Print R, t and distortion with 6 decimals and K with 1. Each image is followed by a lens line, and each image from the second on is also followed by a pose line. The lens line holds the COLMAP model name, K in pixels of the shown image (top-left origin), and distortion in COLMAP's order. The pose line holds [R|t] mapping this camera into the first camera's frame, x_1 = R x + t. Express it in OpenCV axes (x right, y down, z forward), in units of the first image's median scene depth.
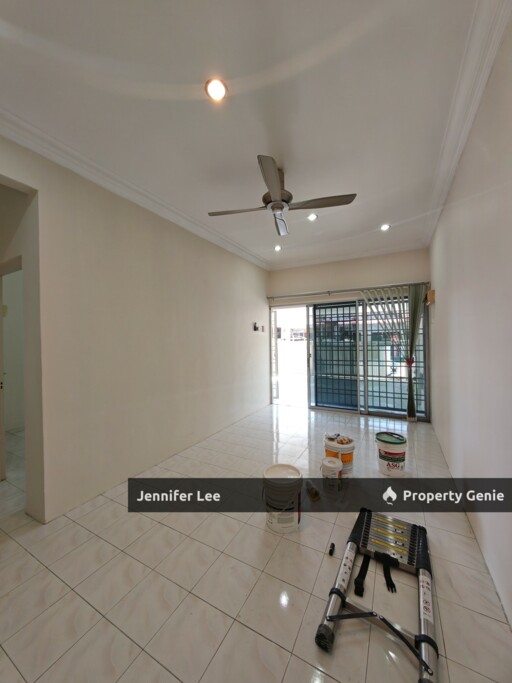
lens RADIAL K [[253.9, 0, 257.2], [0, 253.9, 343.1], [0, 0, 1]] dist [-0.013336, -0.000233]
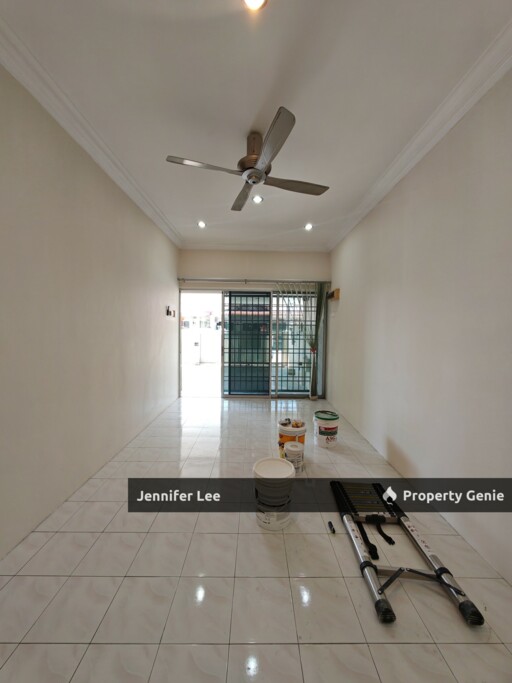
lens RADIAL K [[253.9, 0, 257.2], [0, 253.9, 343.1], [0, 0, 1]] dist [-0.013336, -0.000233]
pose [[0.875059, -0.001372, 0.484015, -0.171826], [-0.019104, 0.999119, 0.037370, 0.007712], [-0.483640, -0.041947, 0.874261, 0.096018]]
